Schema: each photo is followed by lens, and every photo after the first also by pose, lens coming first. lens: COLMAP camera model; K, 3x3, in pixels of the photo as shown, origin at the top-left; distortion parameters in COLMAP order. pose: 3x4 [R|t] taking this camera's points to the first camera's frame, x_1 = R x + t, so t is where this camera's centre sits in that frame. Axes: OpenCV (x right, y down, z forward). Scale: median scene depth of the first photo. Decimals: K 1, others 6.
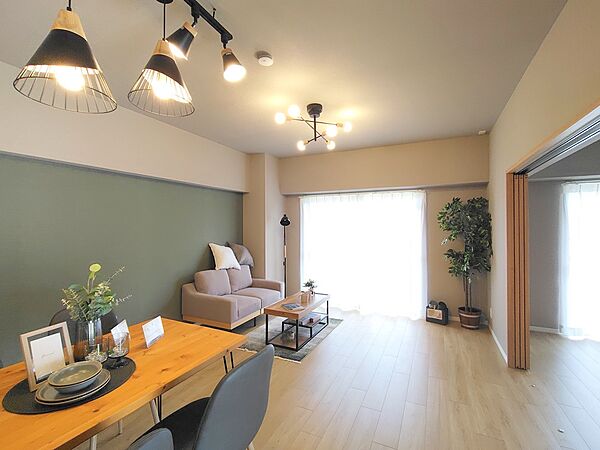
lens RADIAL K [[290.4, 0, 297.5], [0, 290.4, 224.2], [0, 0, 1]] dist [-0.001608, 0.000387]
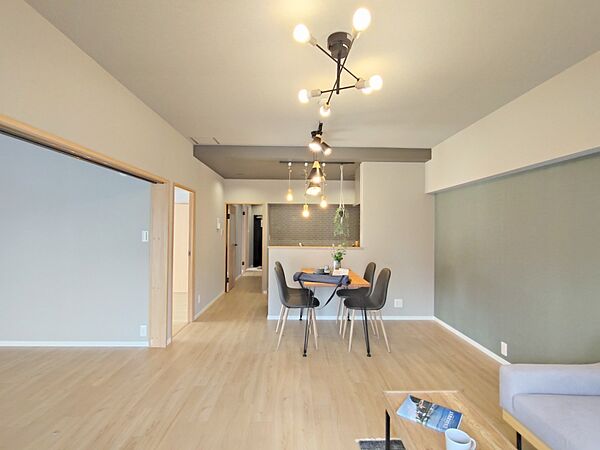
lens RADIAL K [[290.4, 0, 299.5], [0, 290.4, 225.1], [0, 0, 1]] dist [-0.001608, 0.000387]
pose [[-0.891367, -0.003999, -0.453264, 0.662535], [-0.000051, 0.999962, -0.008722, -0.006207], [0.453282, -0.007751, -0.891334, 2.469018]]
